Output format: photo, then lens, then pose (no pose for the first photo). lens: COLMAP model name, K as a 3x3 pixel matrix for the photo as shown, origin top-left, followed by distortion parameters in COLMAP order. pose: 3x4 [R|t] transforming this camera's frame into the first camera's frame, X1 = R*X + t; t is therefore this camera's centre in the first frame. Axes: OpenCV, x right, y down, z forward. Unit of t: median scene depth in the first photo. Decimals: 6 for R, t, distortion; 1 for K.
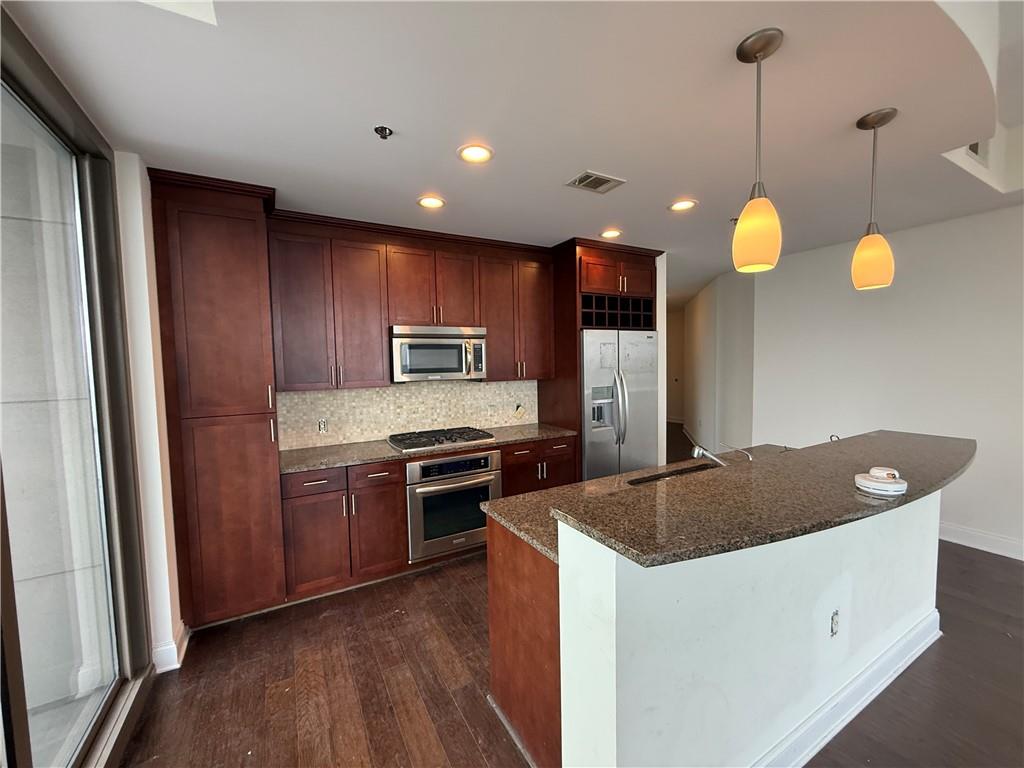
lens RADIAL K [[407.6, 0, 510.8], [0, 407.6, 385.9], [0, 0, 1]] dist [-0.001450, -0.000251]
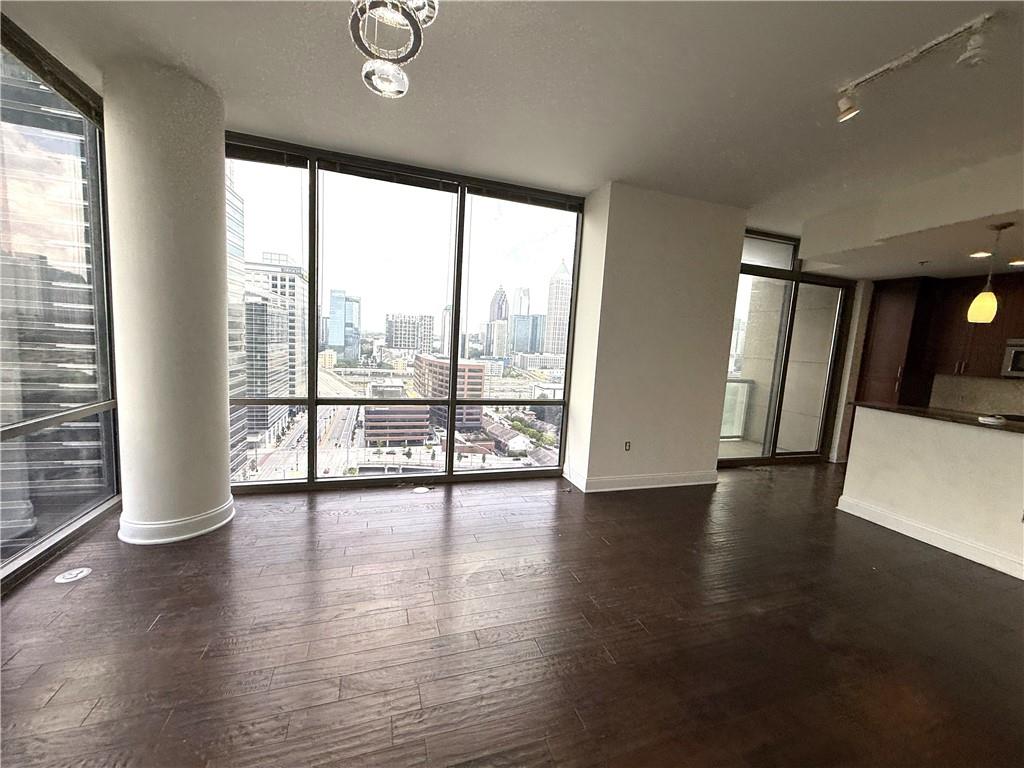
lens RADIAL K [[407.6, 0, 510.8], [0, 407.6, 385.9], [0, 0, 1]] dist [-0.001450, -0.000251]
pose [[-0.184857, 0.123952, -0.974917, 1.566308], [-0.110360, 0.983122, 0.145920, 0.010469], [0.976549, 0.134566, -0.168057, -0.530353]]
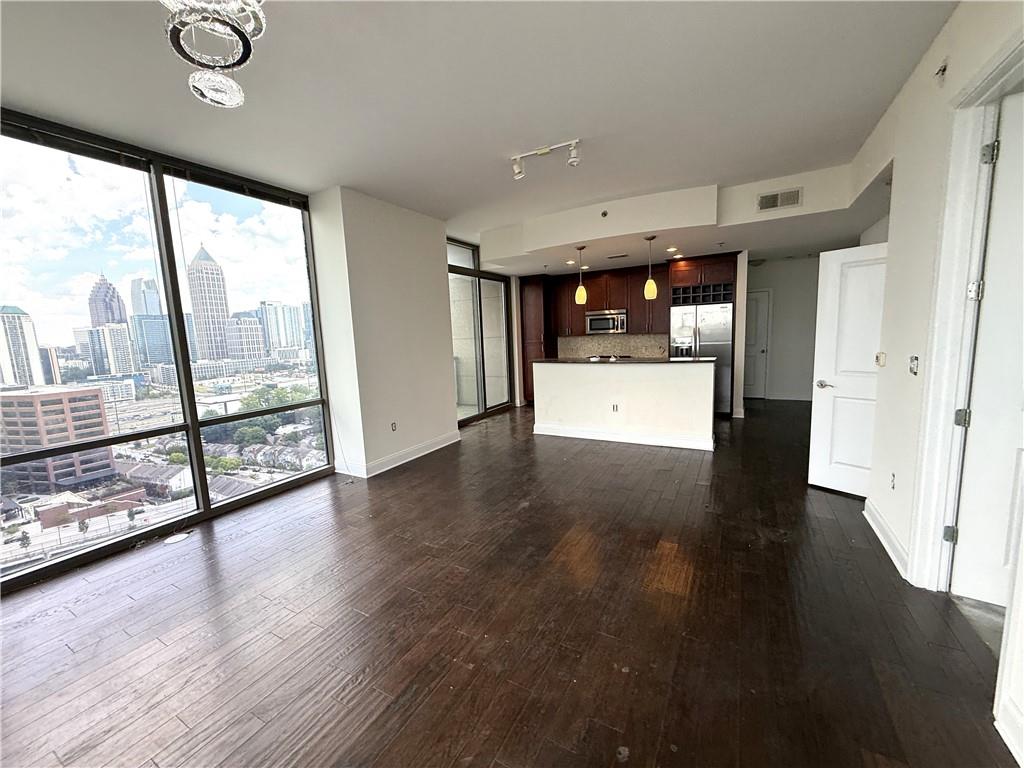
lens RADIAL K [[407.6, 0, 510.8], [0, 407.6, 385.9], [0, 0, 1]] dist [-0.001450, -0.000251]
pose [[0.527267, 0.111473, -0.842356, 1.700984], [-0.020062, 0.992714, 0.118812, 0.020947], [0.849463, -0.045747, 0.525662, -0.783644]]
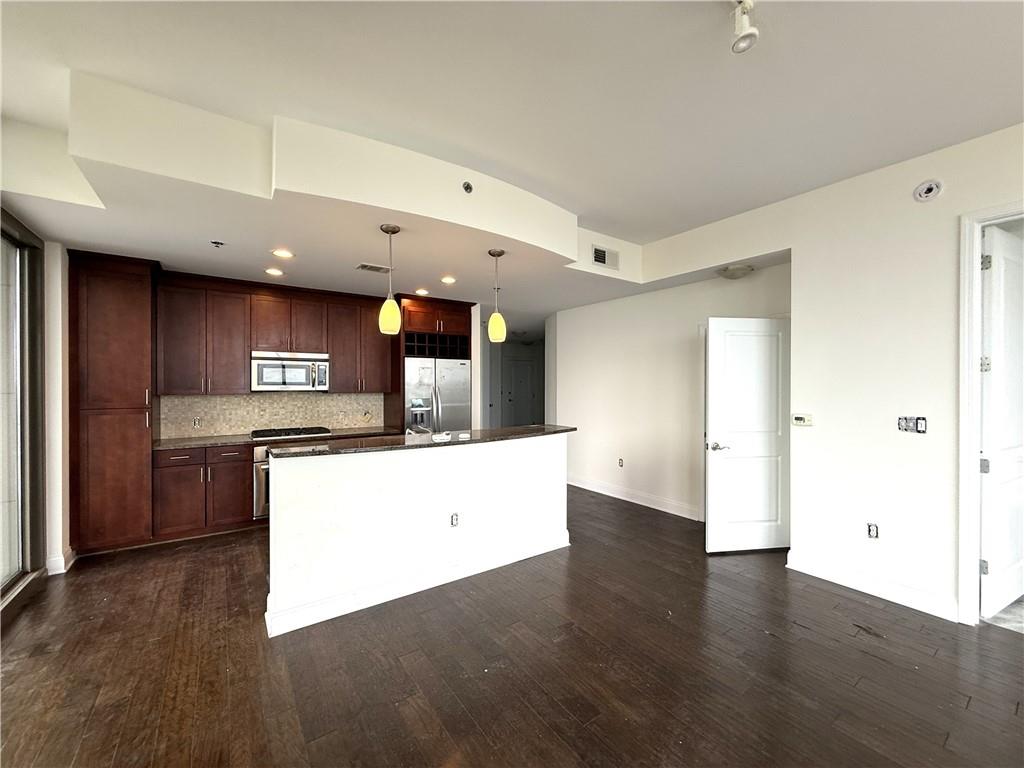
lens RADIAL K [[407.6, 0, 510.8], [0, 407.6, 385.9], [0, 0, 1]] dist [-0.001450, -0.000251]
pose [[0.994058, 0.021906, 0.106624, 0.466379], [-0.016003, 0.998307, -0.055913, 0.038888], [-0.107668, 0.053874, 0.992726, -0.509930]]
